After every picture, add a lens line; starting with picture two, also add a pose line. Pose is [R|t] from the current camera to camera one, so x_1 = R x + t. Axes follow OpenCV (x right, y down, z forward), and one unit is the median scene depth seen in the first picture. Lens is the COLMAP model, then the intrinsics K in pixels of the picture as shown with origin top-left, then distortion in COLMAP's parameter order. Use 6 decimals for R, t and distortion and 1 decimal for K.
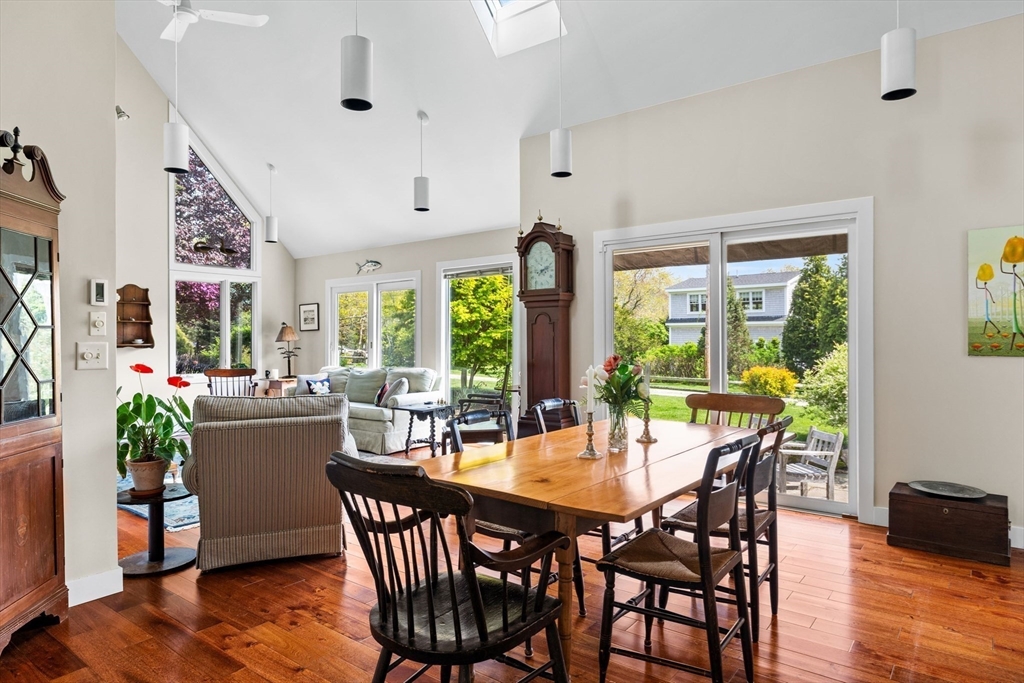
lens RADIAL K [[605.4, 0, 512.0], [0, 605.4, 341.5], [0, 0, 1]] dist [0.000830, 0.000171]
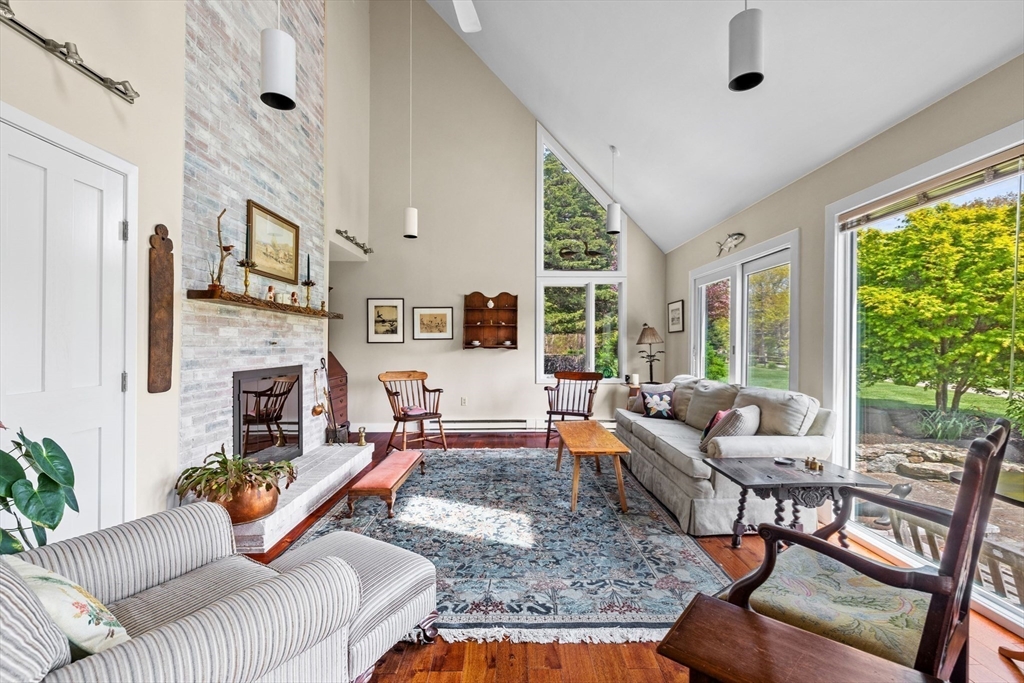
lens RADIAL K [[427.4, 0, 512.0], [0, 427.4, 341.5], [0, 0, 1]] dist [0.002090, 0.000201]
pose [[0.617322, 0.004631, -0.786697, 0.008868], [-0.009970, 0.999948, -0.001937, -0.001202], [0.786647, 0.009039, 0.617336, 0.560418]]
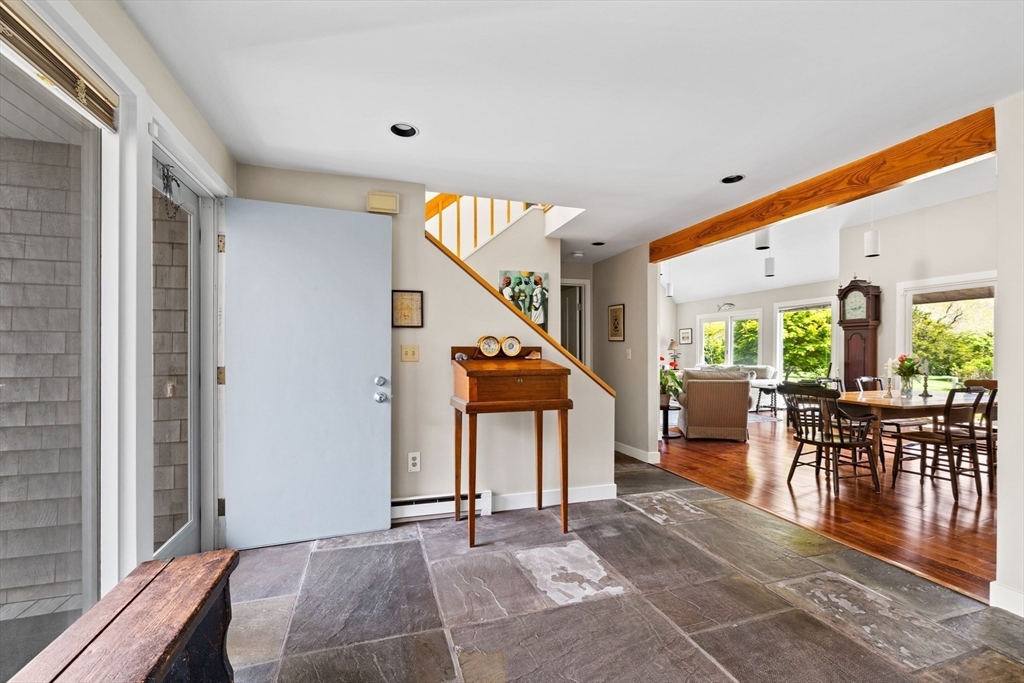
lens RADIAL K [[430.7, 0, 515.2], [0, 430.7, 354.3], [0, 0, 1]] dist [0.001346, 0.000284]
pose [[0.826528, 0.009895, -0.562808, -0.046787], [-0.007133, 0.999949, 0.007104, 0.008618], [0.562850, -0.001857, 0.826557, -0.429297]]
